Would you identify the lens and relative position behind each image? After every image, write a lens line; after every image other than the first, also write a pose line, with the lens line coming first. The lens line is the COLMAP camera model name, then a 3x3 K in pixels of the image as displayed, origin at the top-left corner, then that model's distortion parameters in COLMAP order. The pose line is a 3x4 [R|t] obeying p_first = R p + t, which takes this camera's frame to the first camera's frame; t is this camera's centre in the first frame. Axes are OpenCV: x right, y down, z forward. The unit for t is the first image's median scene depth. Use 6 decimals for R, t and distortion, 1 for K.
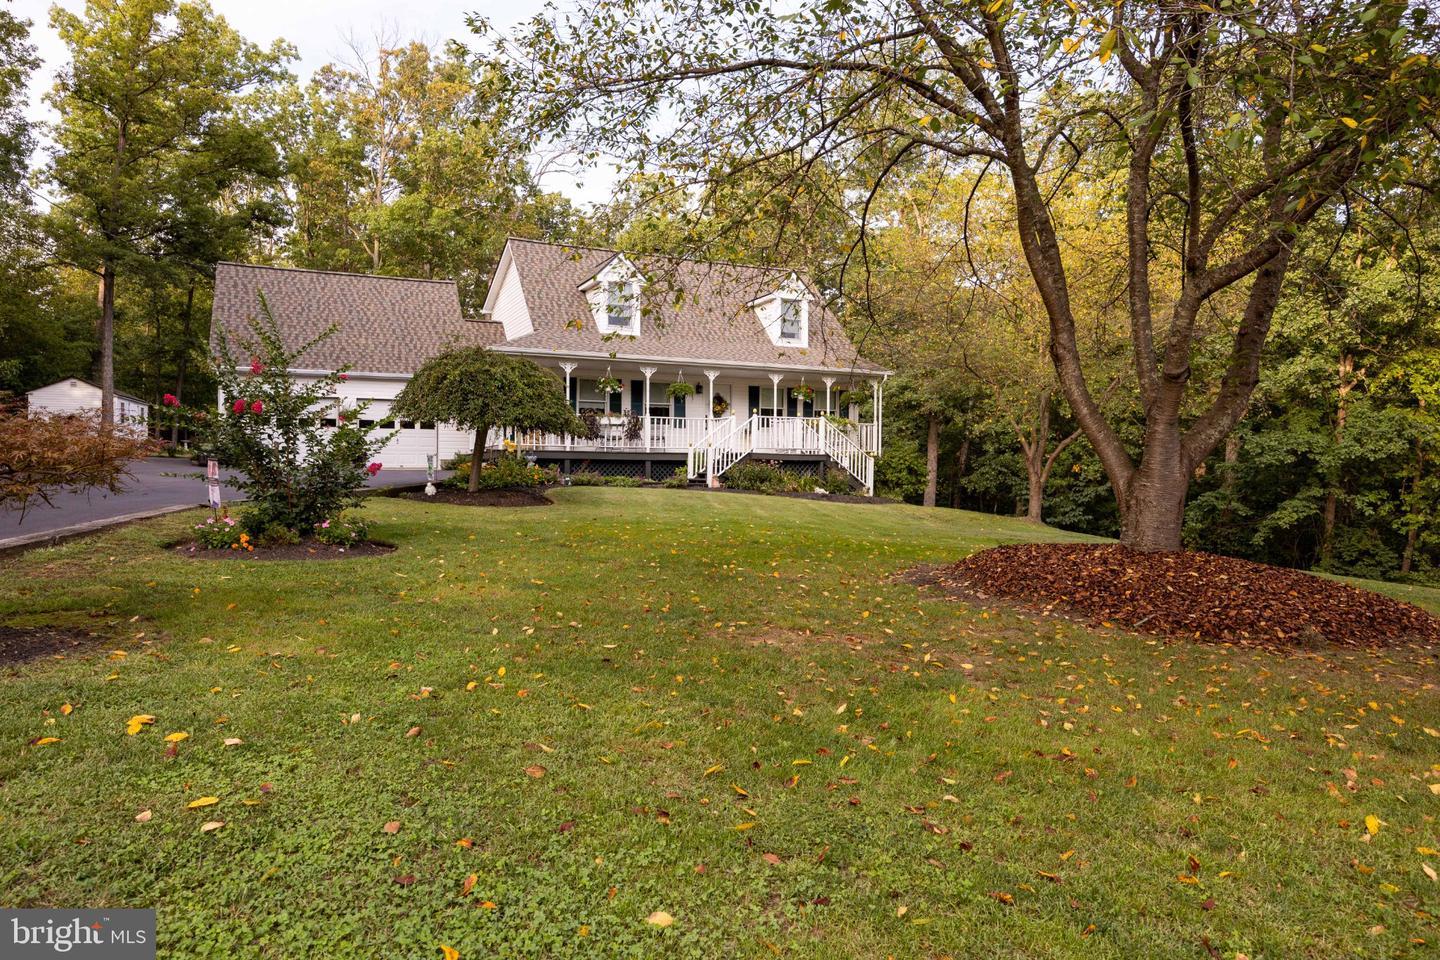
lens RADIAL K [[951.5, 0, 723.2], [0, 951.5, 470.6], [0, 0, 1]] dist [0.012646, 0.001384]
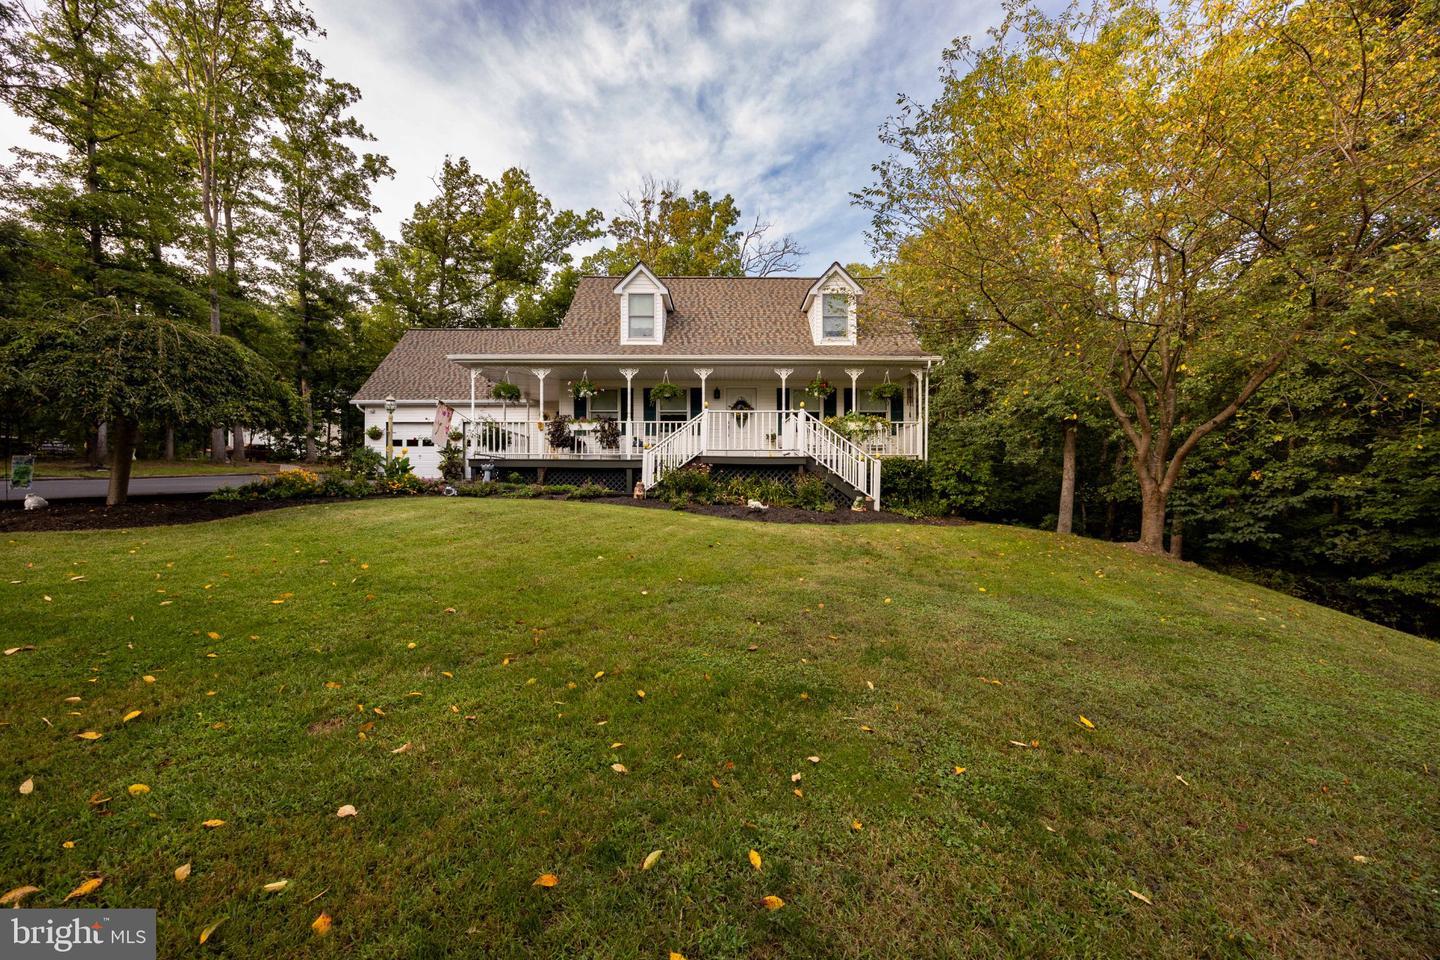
lens RADIAL K [[547.6, 0, 716.7], [0, 547.6, 484.9], [0, 0, 1]] dist [-0.000024, 0.000071]
pose [[0.900768, -0.001632, -0.434297, 0.210406], [0.003598, 0.999987, 0.003706, 0.003686], [0.434286, -0.004901, 0.900762, 0.496244]]
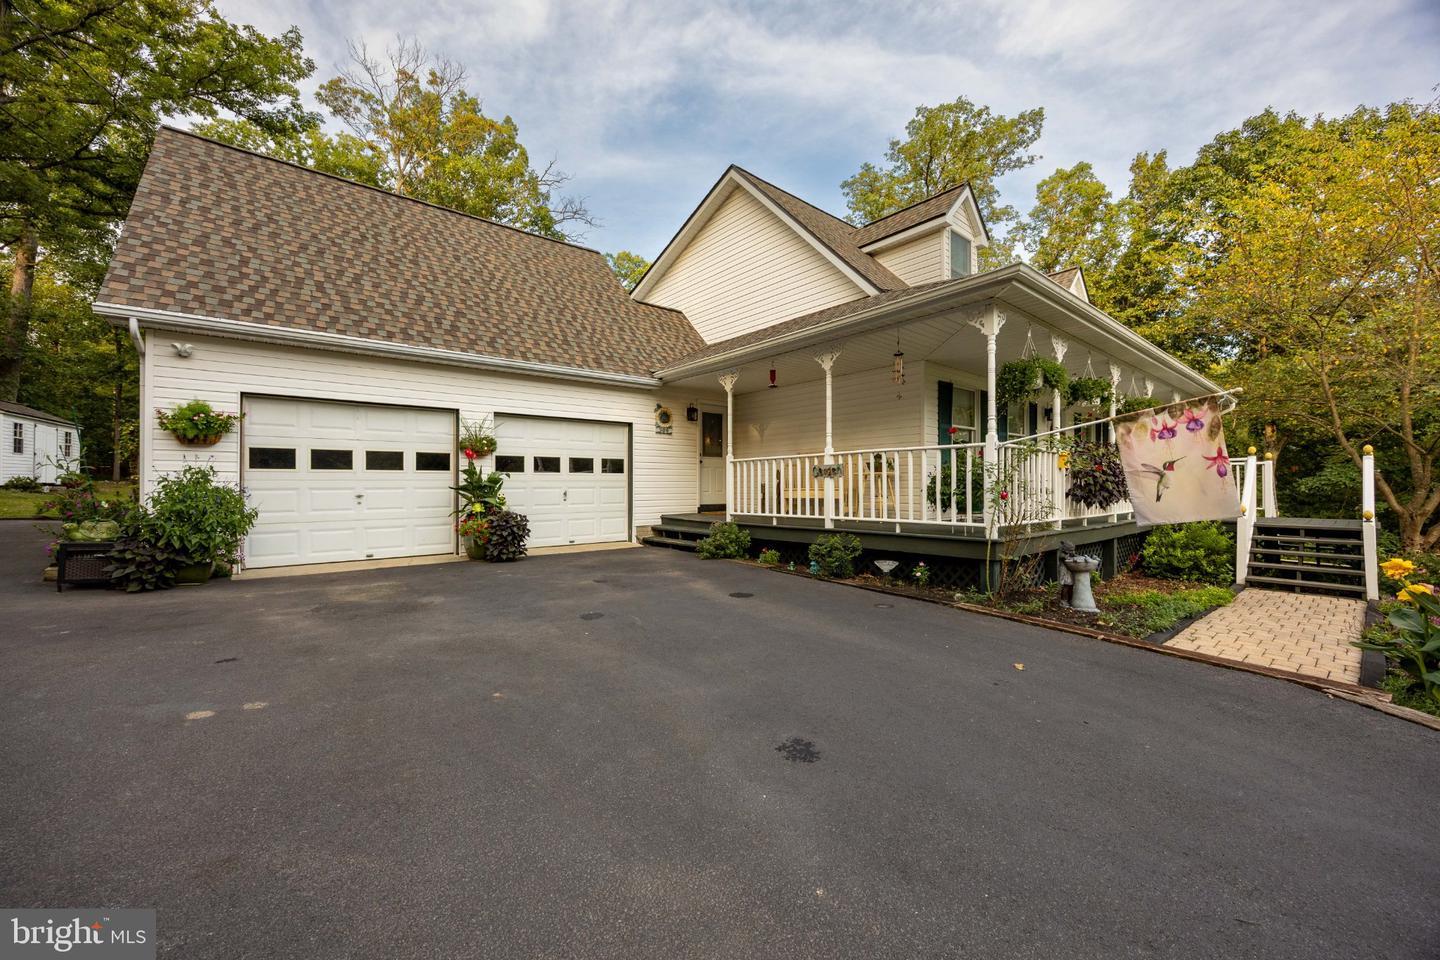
lens RADIAL K [[547.6, 0, 712.6], [0, 547.6, 484.4], [0, 0, 1]] dist [-0.000024, 0.000071]
pose [[0.965808, -0.003948, 0.259228, -0.337869], [0.008417, 0.999834, -0.016131, -0.031798], [-0.259122, 0.017761, 0.965681, 0.675284]]
